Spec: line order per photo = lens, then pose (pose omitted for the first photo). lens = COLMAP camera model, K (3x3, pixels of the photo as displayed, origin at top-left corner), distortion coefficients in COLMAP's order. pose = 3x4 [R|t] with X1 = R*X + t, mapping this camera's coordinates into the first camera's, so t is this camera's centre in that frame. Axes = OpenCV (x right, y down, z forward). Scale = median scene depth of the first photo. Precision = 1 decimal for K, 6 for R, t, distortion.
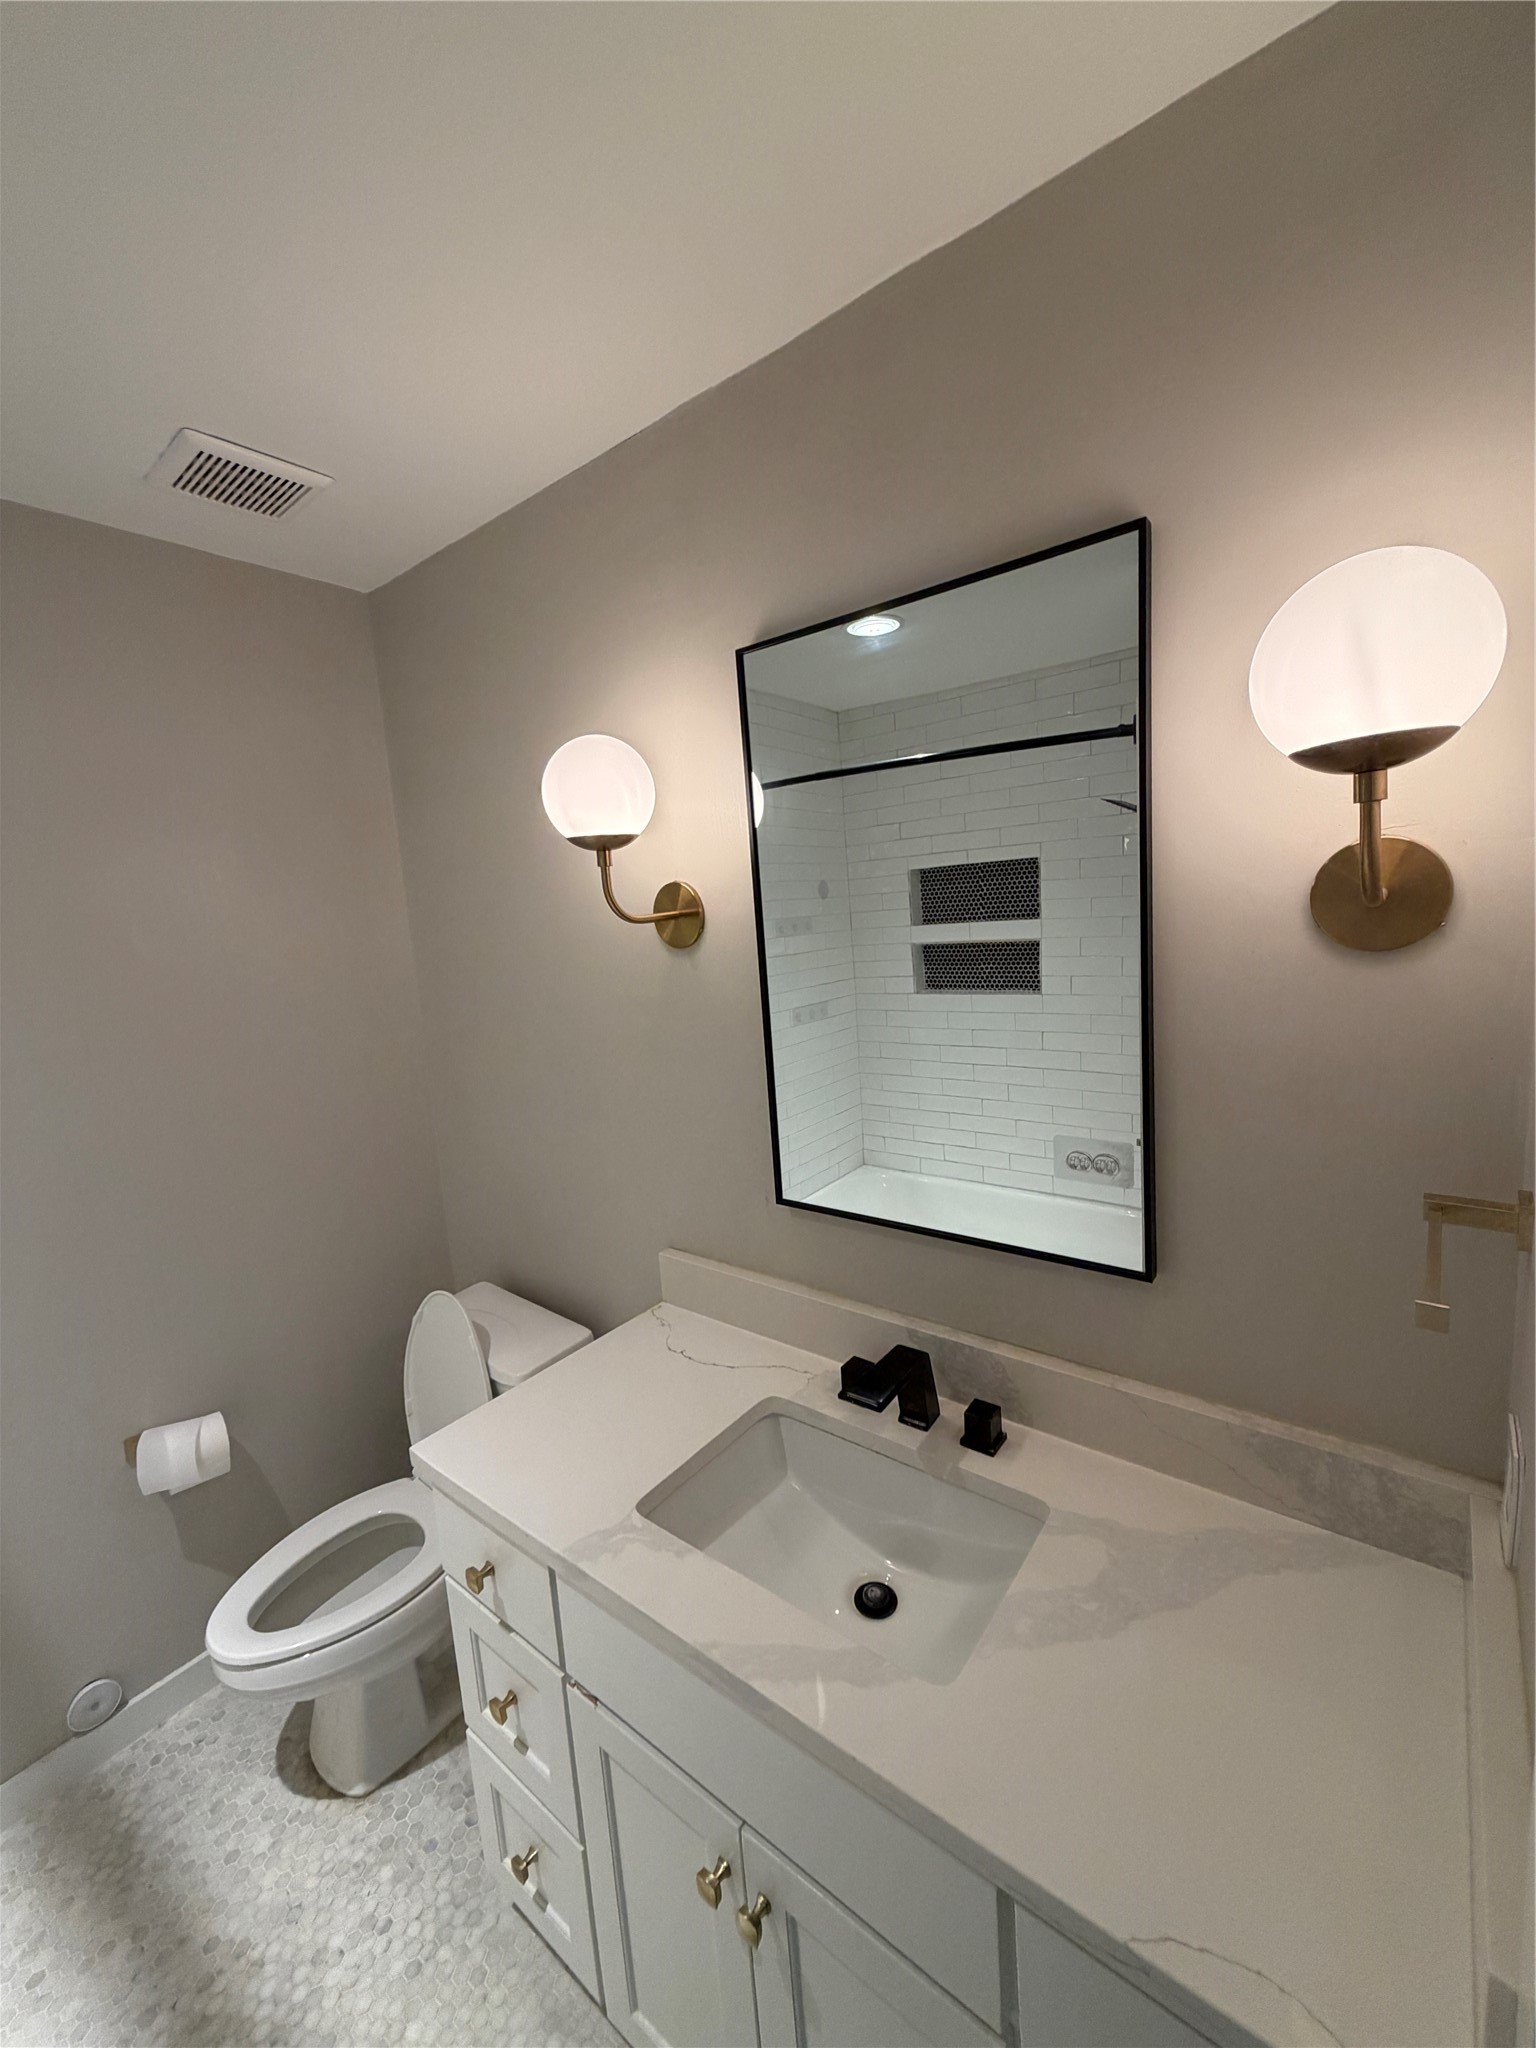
lens RADIAL K [[817.2, 0, 766.9], [0, 817.2, 1029.9], [0, 0, 1]] dist [-0.002457, 0.000162]
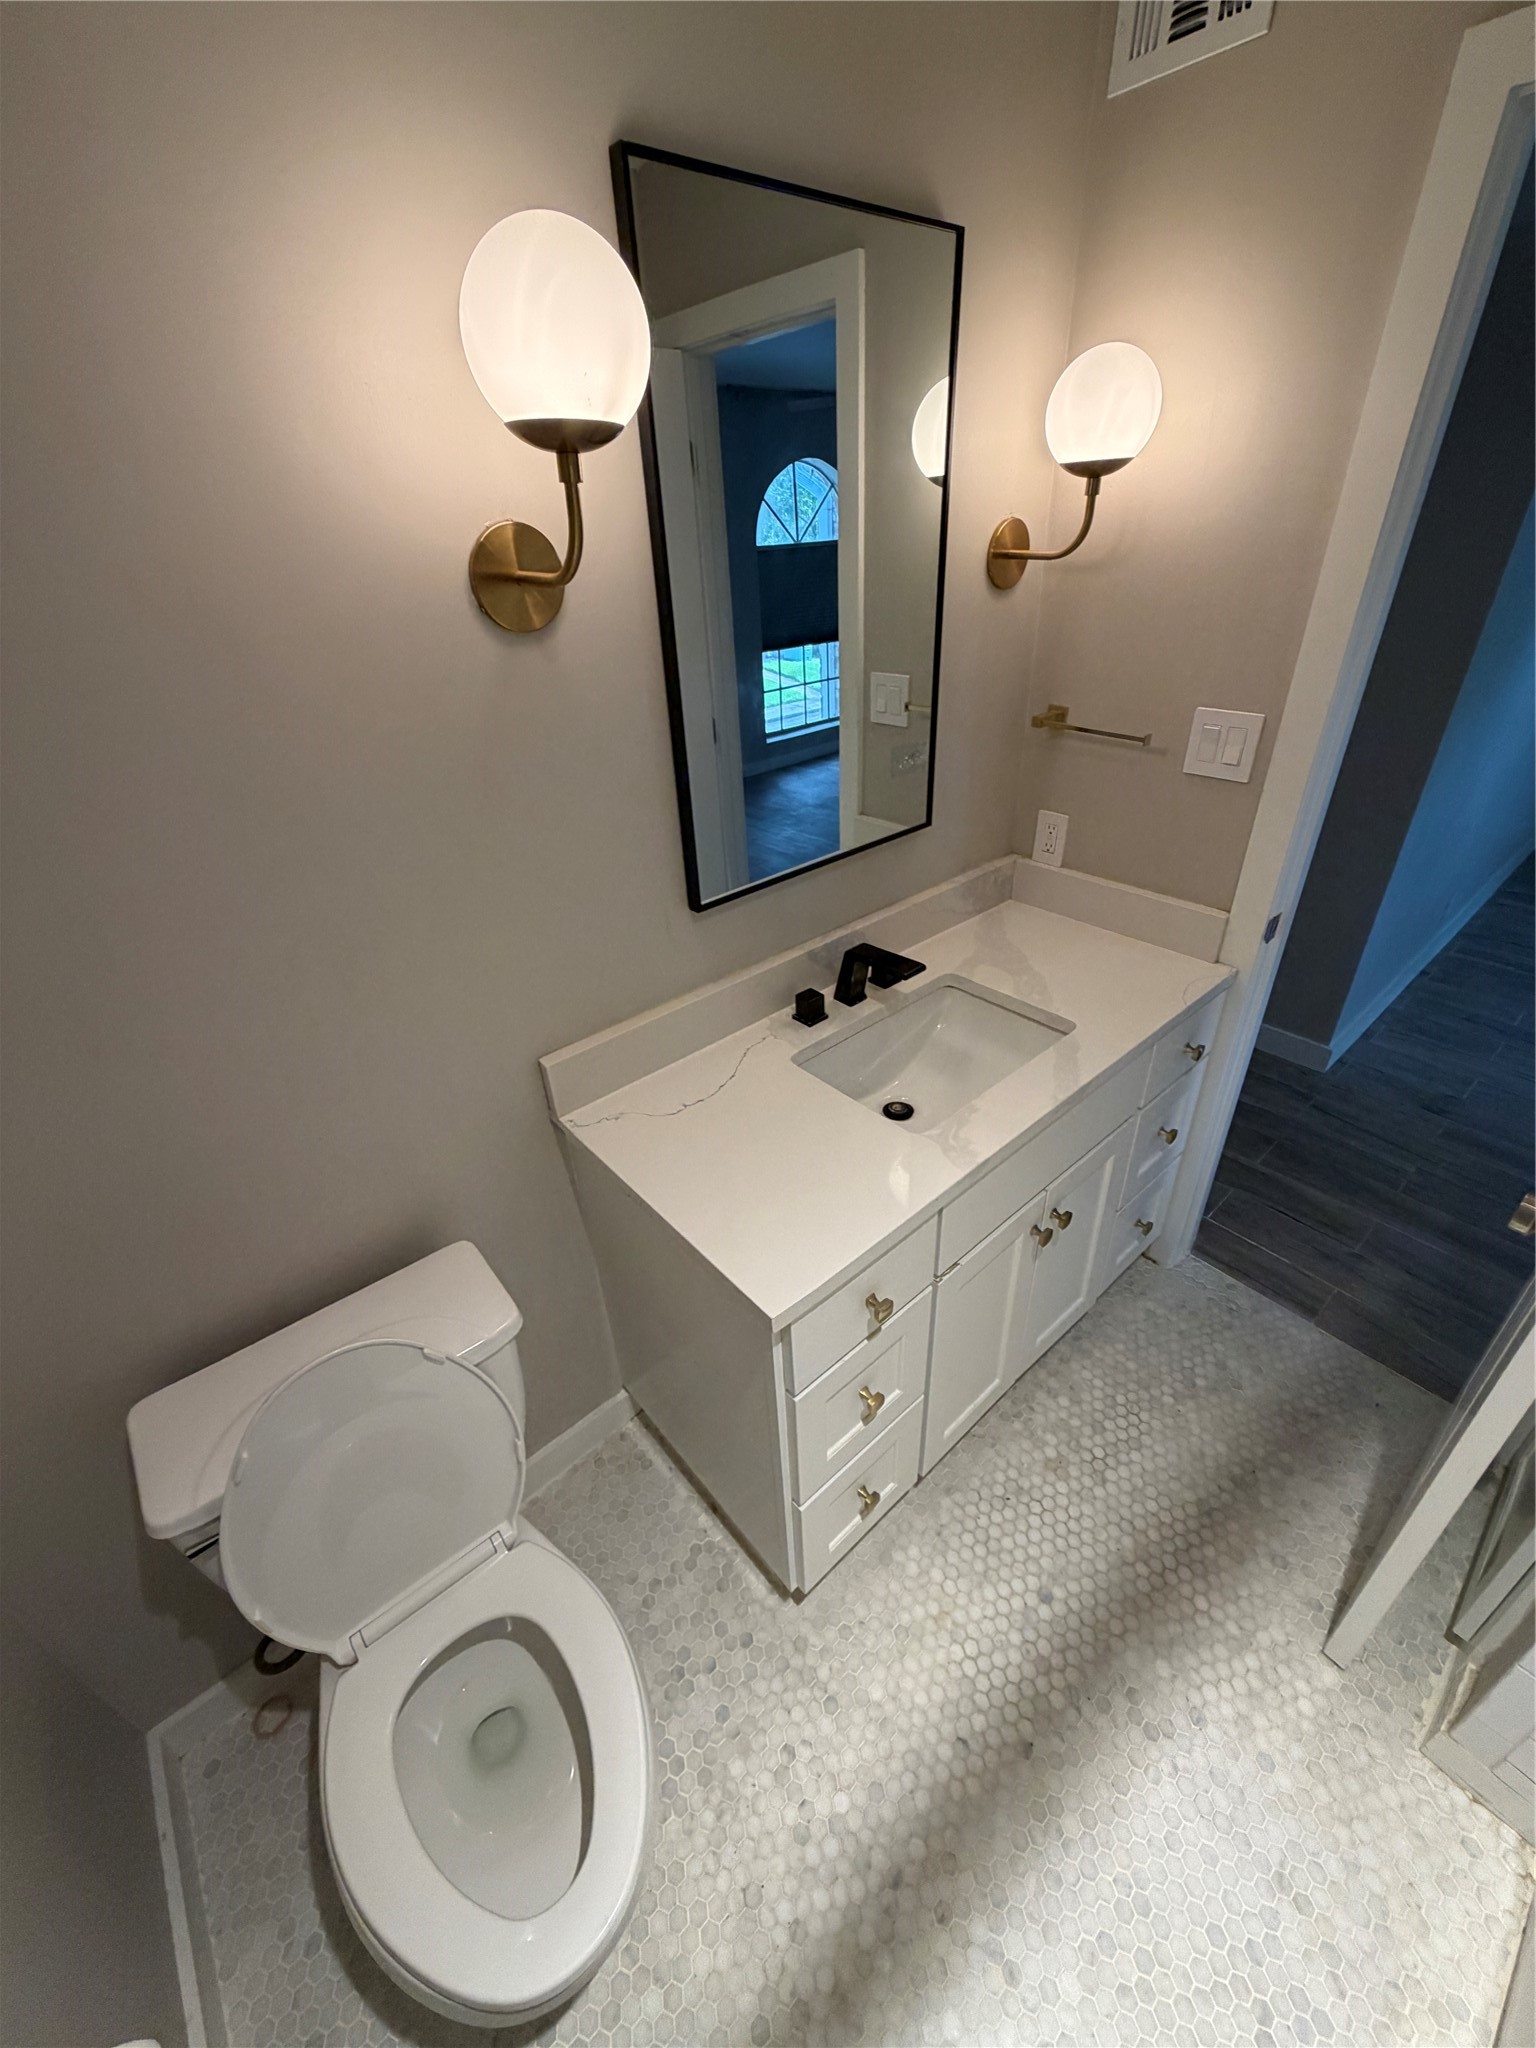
lens RADIAL K [[817.2, 0, 770.4], [0, 817.2, 1022.6], [0, 0, 1]] dist [-0.002457, 0.000162]
pose [[0.189123, -0.464197, 0.865306, -1.065567], [0.173264, 0.883157, 0.435905, -0.096230], [-0.966547, 0.067487, 0.247454, 0.853227]]
